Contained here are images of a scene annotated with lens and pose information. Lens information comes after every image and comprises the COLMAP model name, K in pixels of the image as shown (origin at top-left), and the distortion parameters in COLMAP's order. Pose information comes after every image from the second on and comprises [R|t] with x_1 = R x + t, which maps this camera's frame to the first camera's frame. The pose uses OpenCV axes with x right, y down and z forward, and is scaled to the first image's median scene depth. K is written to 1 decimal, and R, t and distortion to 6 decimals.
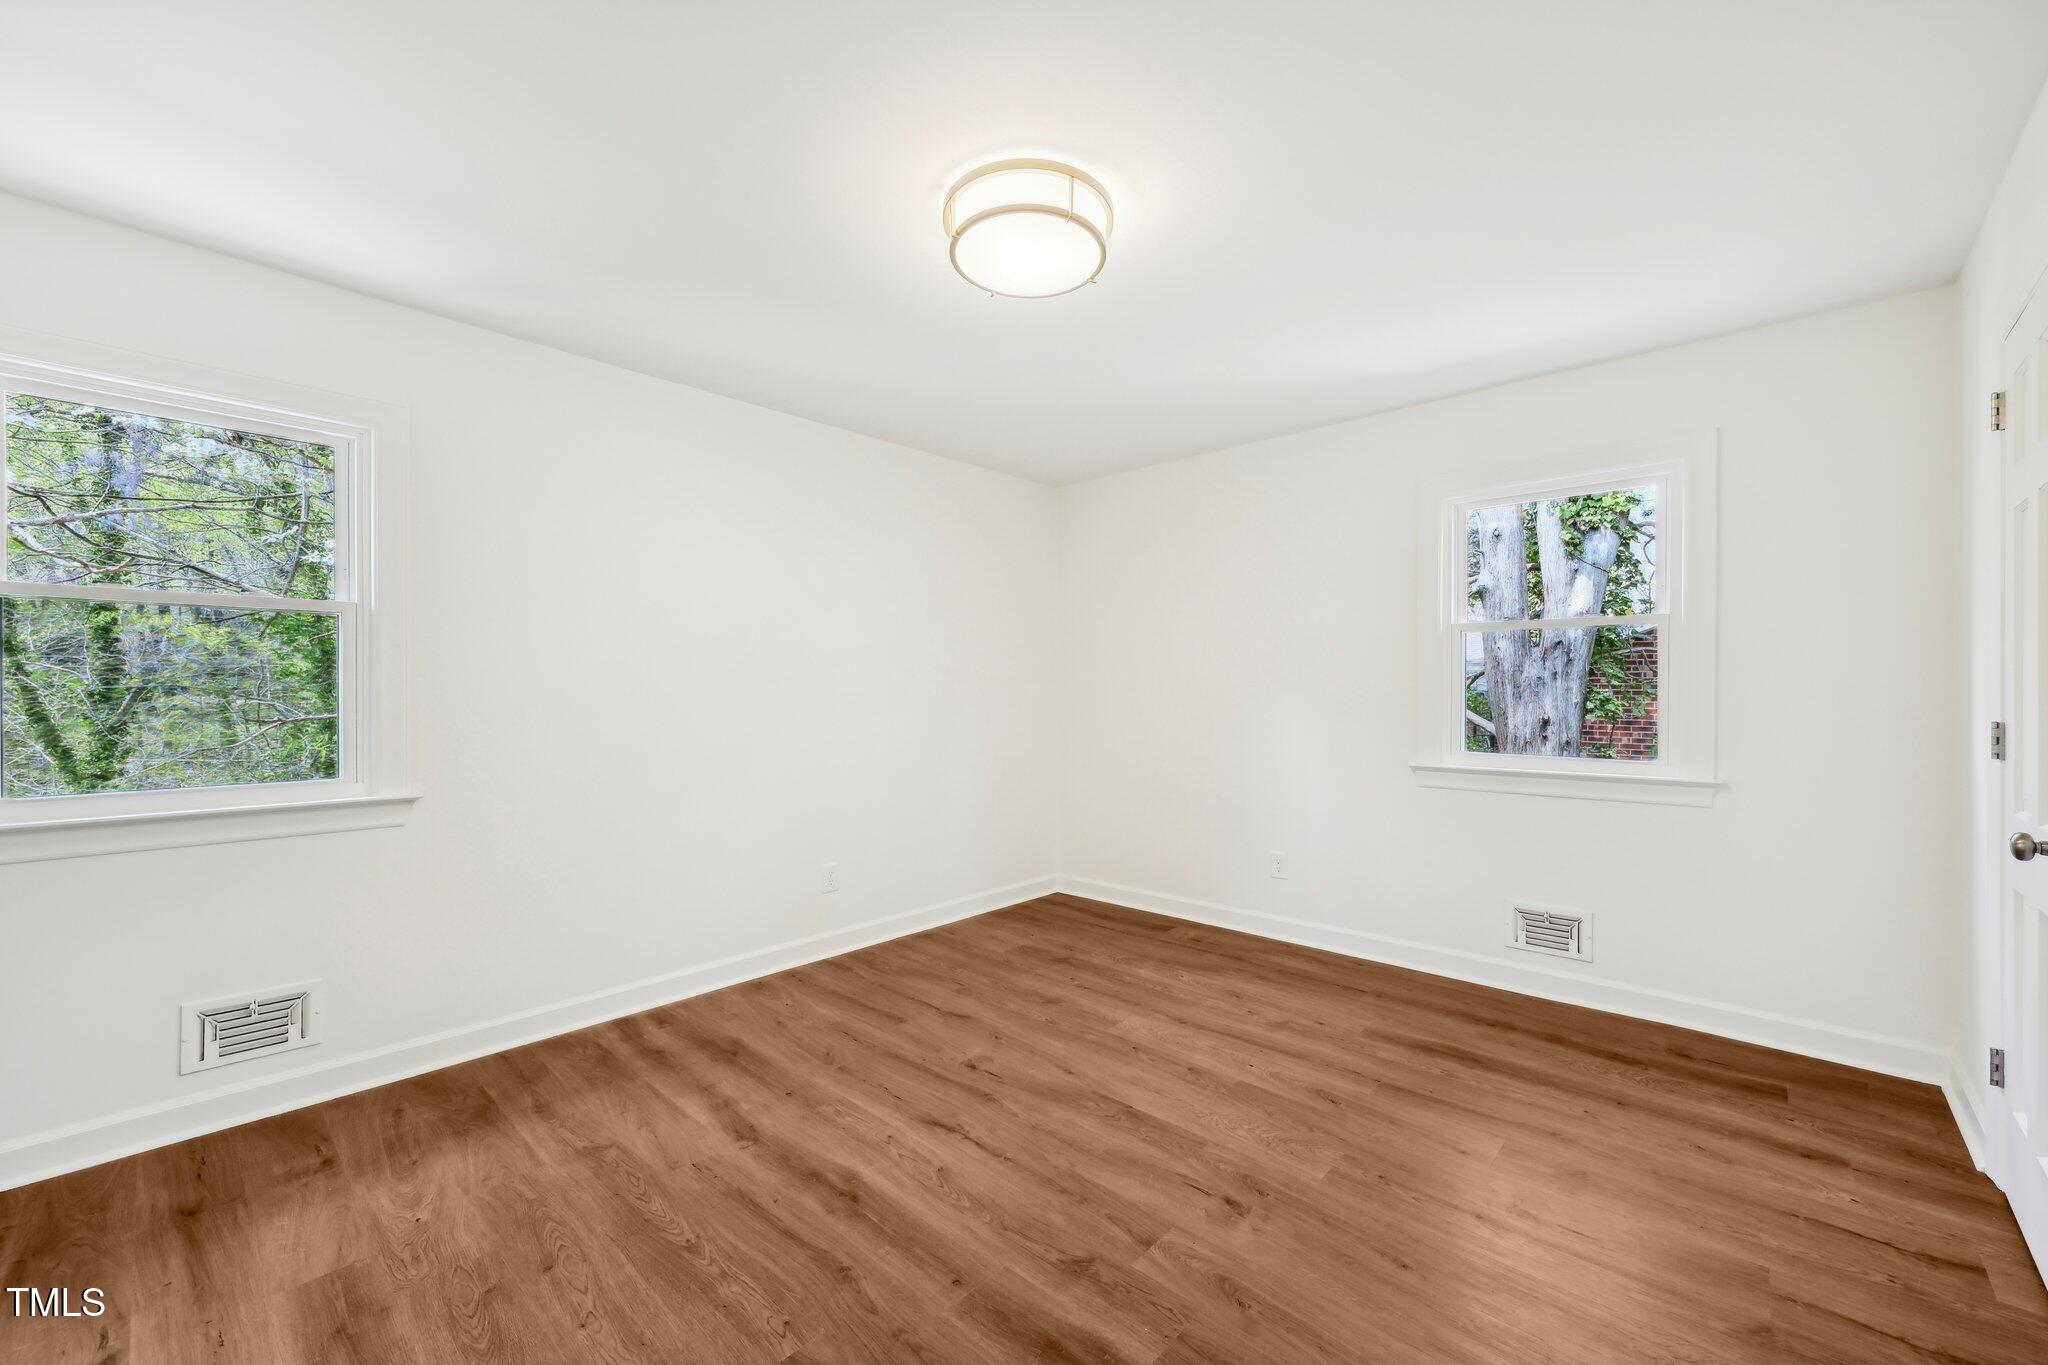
lens RADIAL K [[812.5, 0, 1032.4], [0, 812.5, 683.8], [0, 0, 1]] dist [-0.000689, 0.000012]
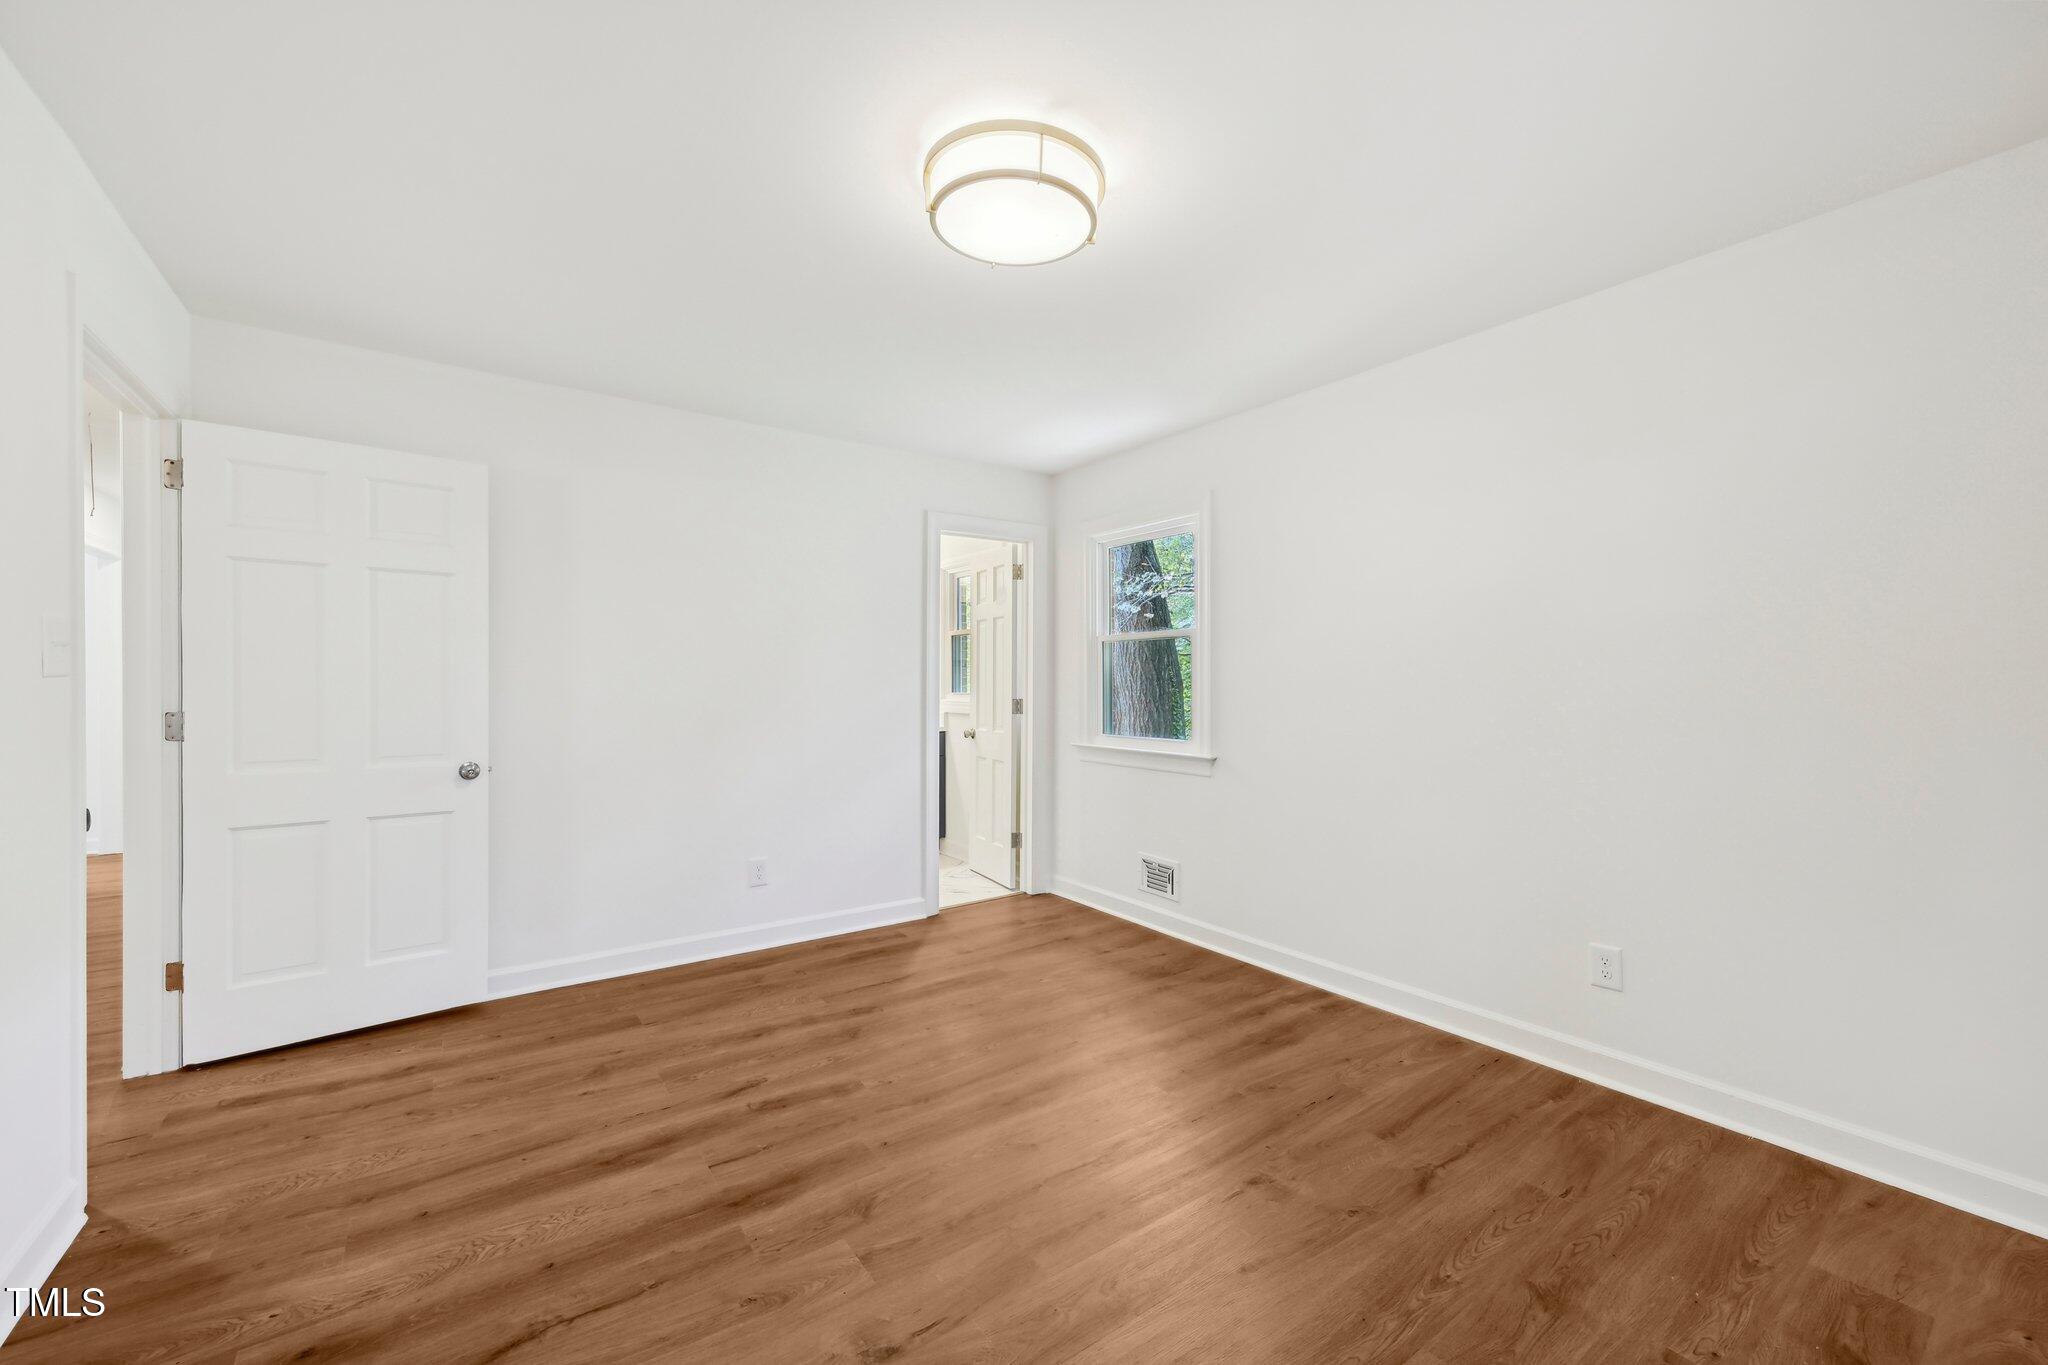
lens RADIAL K [[812.5, 0, 1032.4], [0, 812.5, 683.8], [0, 0, 1]] dist [-0.000689, 0.000012]
pose [[-0.204013, 0.003191, -0.978963, 0.704679], [0.008307, 0.999964, 0.001528, -0.003551], [0.978933, -0.007821, -0.204033, 0.934034]]
